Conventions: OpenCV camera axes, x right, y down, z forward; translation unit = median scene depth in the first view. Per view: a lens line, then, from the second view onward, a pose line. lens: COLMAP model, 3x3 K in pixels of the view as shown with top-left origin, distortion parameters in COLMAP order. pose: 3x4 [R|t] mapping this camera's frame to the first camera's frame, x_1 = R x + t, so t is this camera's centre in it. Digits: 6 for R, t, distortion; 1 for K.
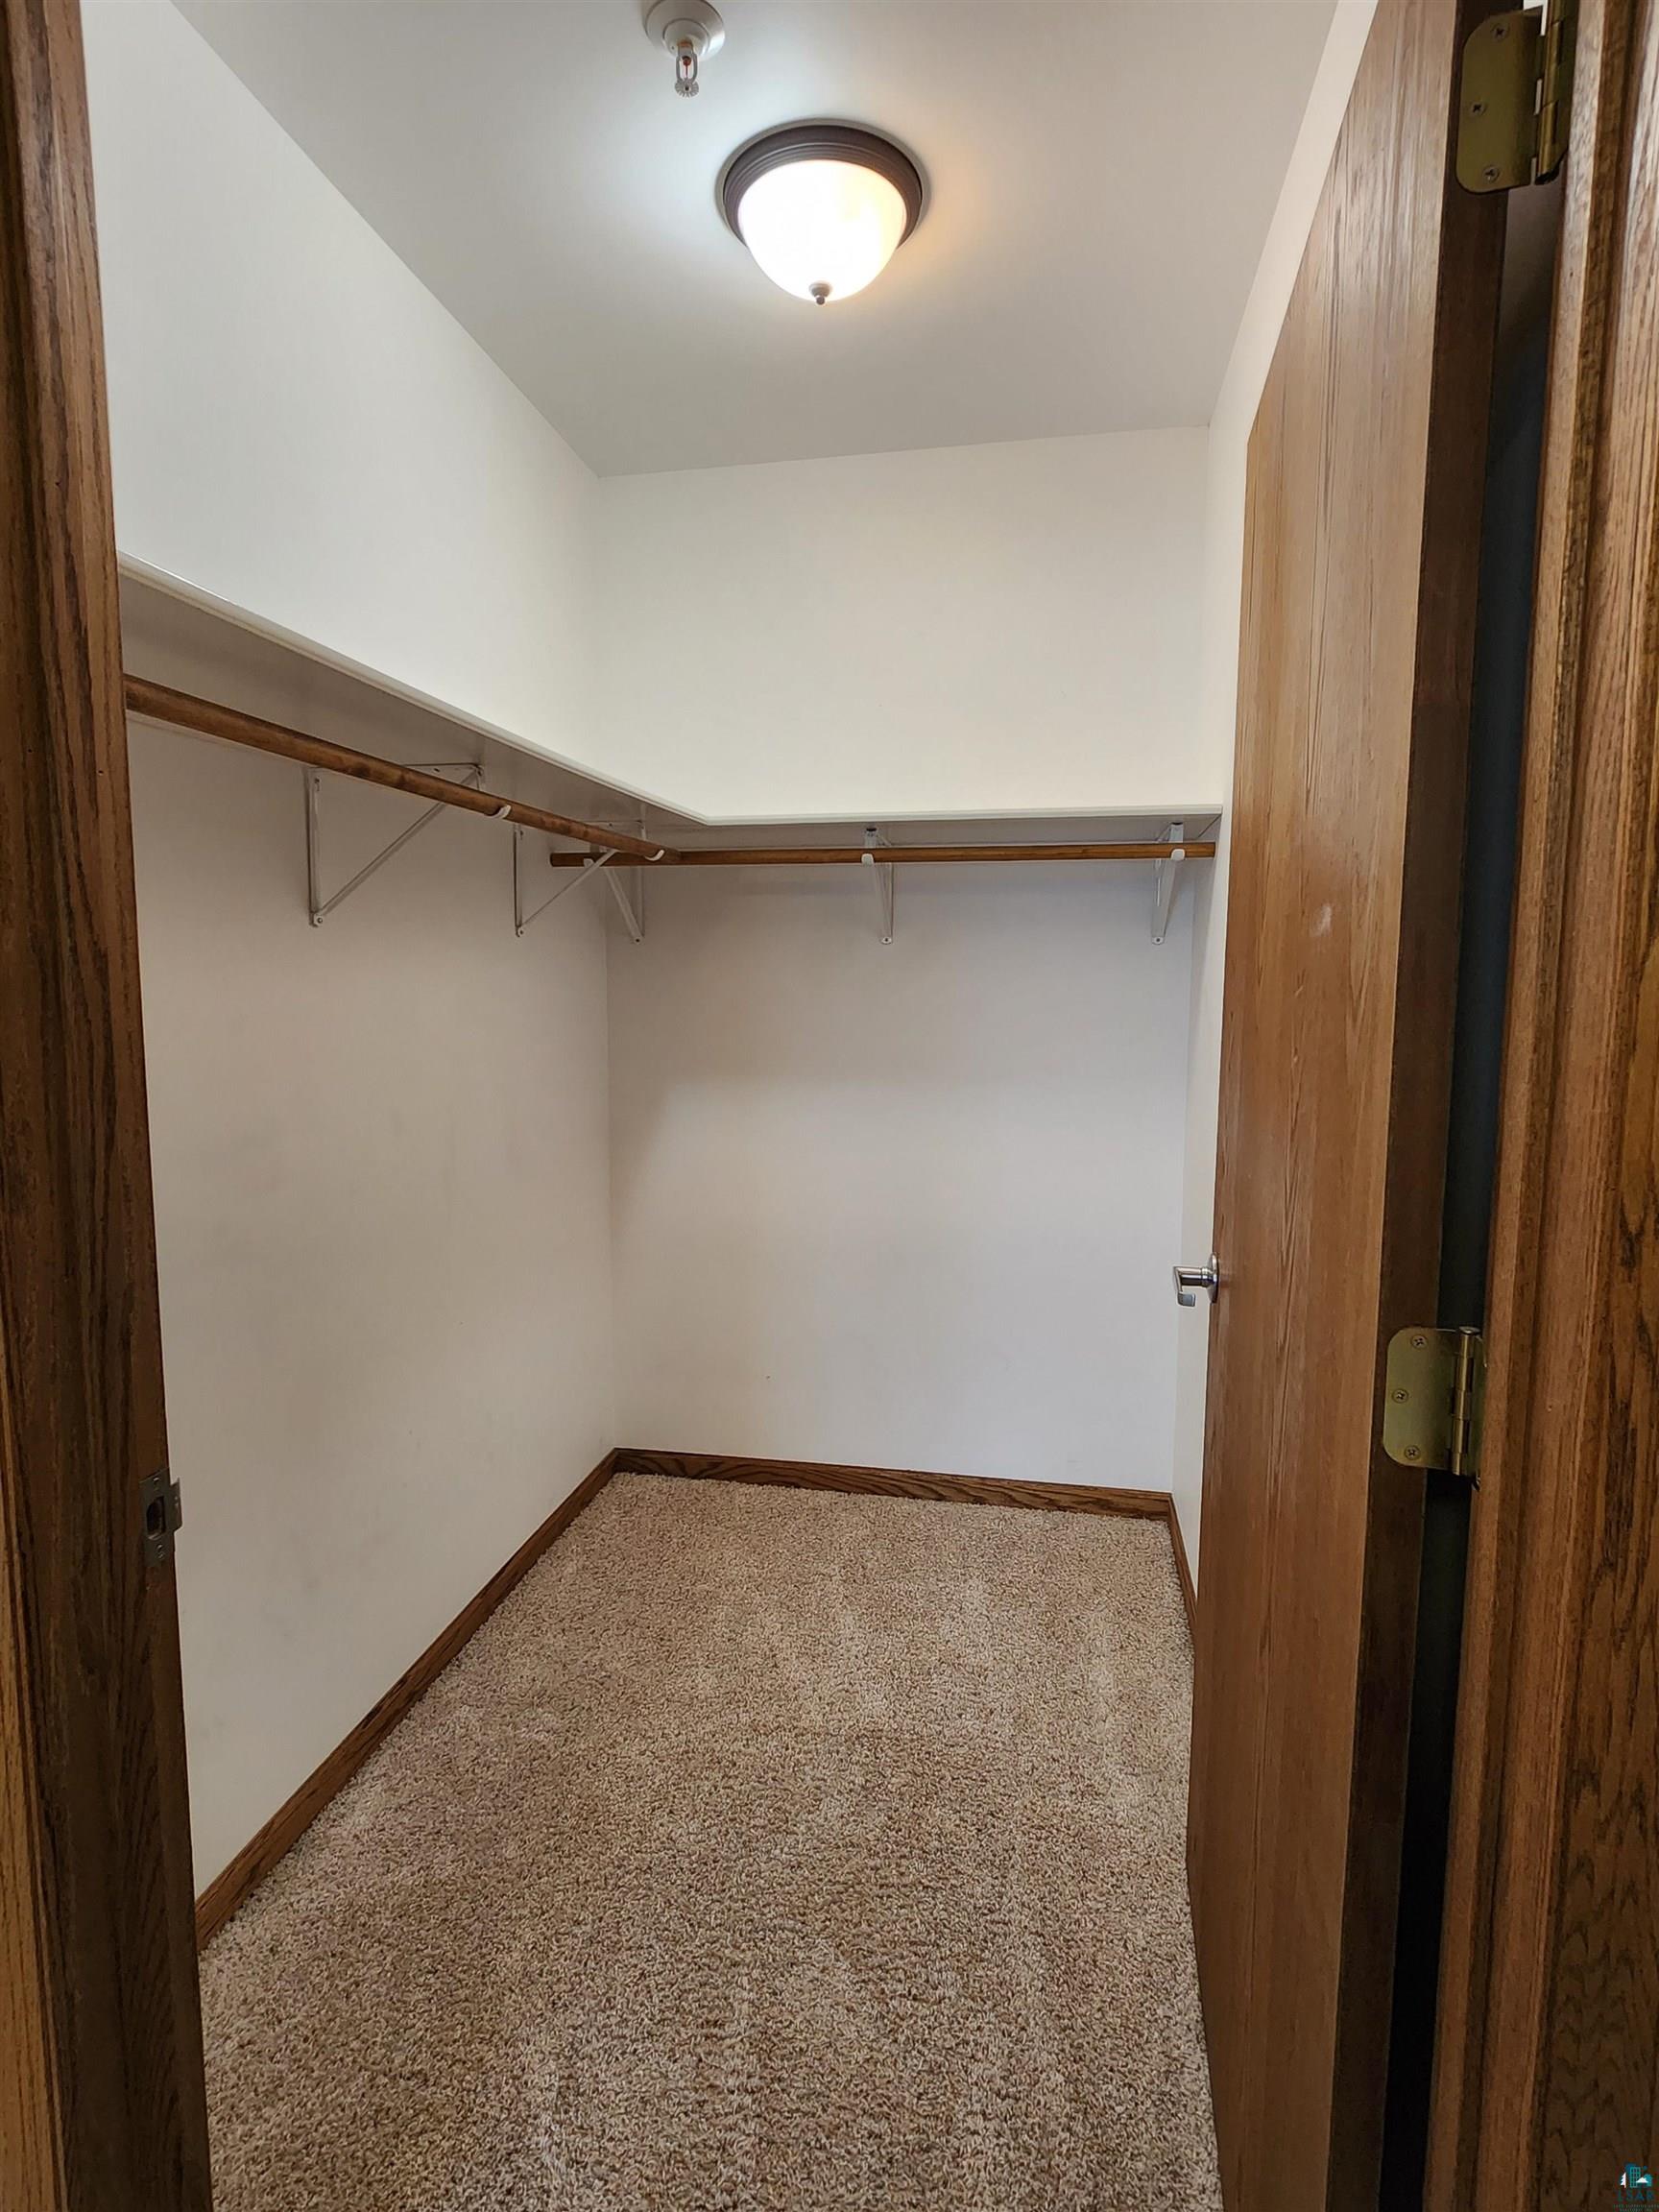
lens RADIAL K [[1109.4, 0, 824.6], [0, 1109.4, 1084.3], [0, 0, 1]] dist [-0.001291, 0.000348]
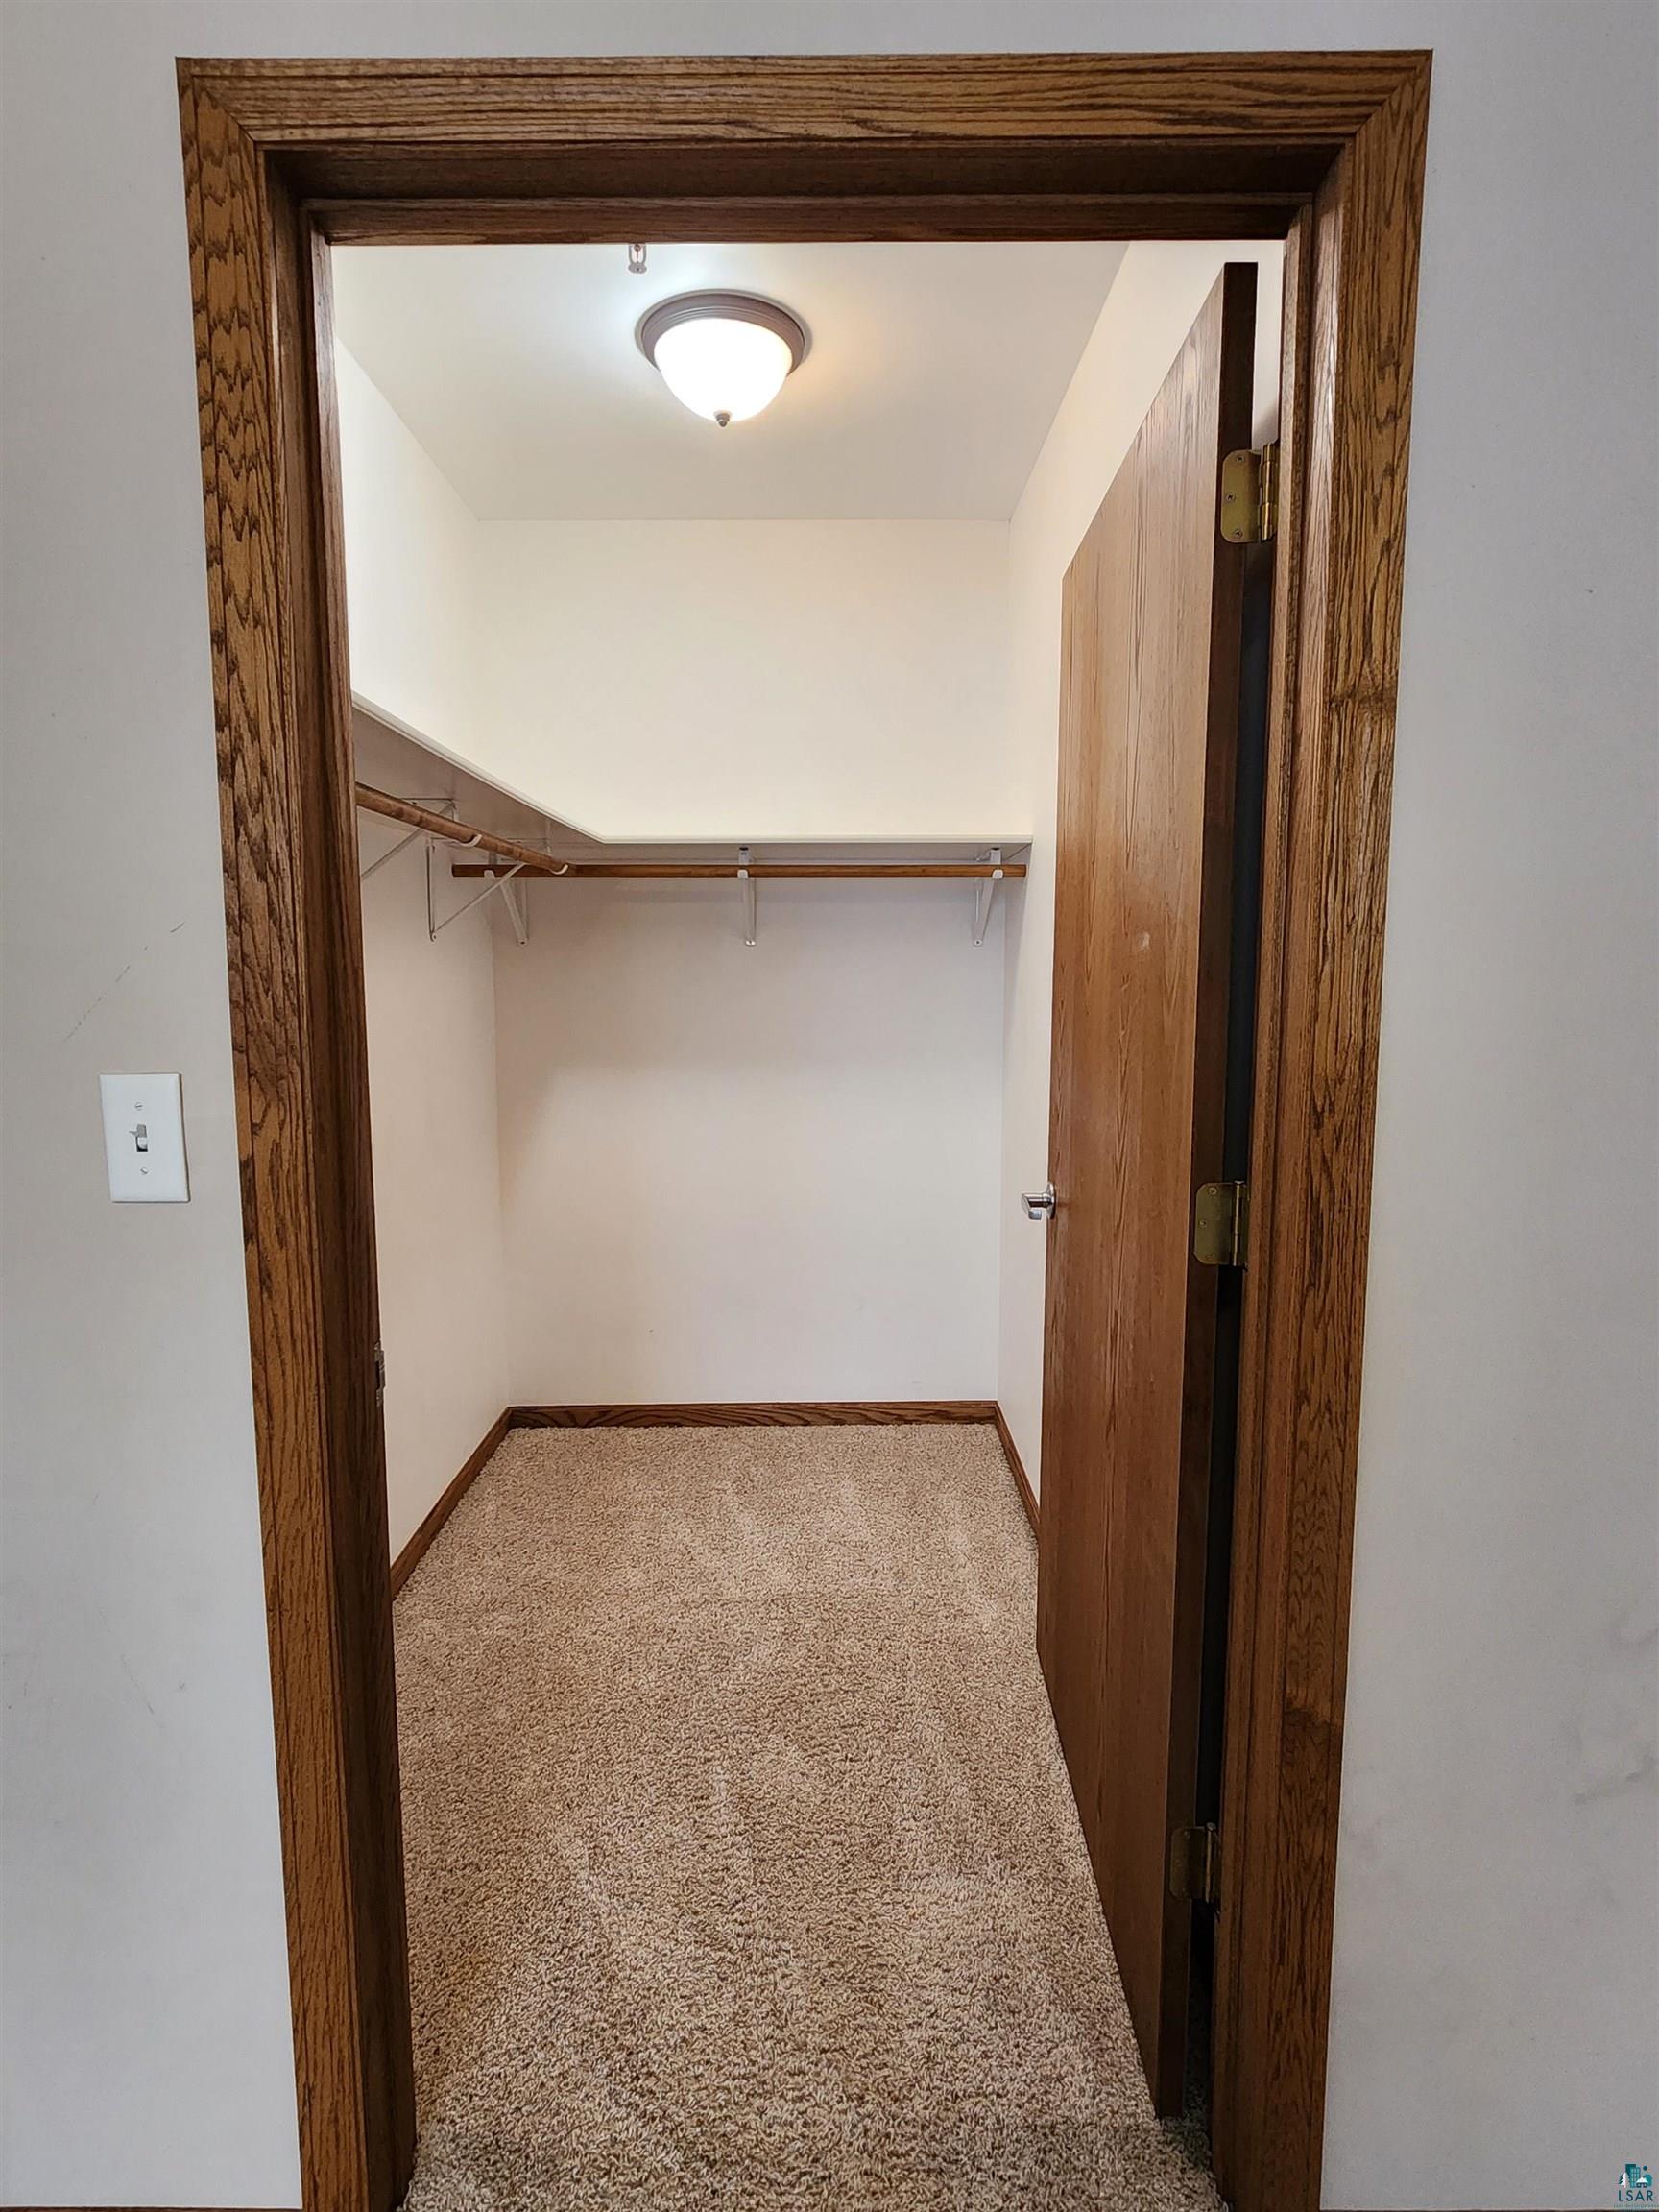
lens RADIAL K [[1109.4, 0, 824.6], [0, 1109.4, 1084.3], [0, 0, 1]] dist [-0.001291, 0.000348]
pose [[0.980135, -0.026004, 0.196618, -0.156832], [0.024709, 0.999654, 0.009034, 0.014040], [-0.196785, -0.003997, 0.980439, -0.229617]]
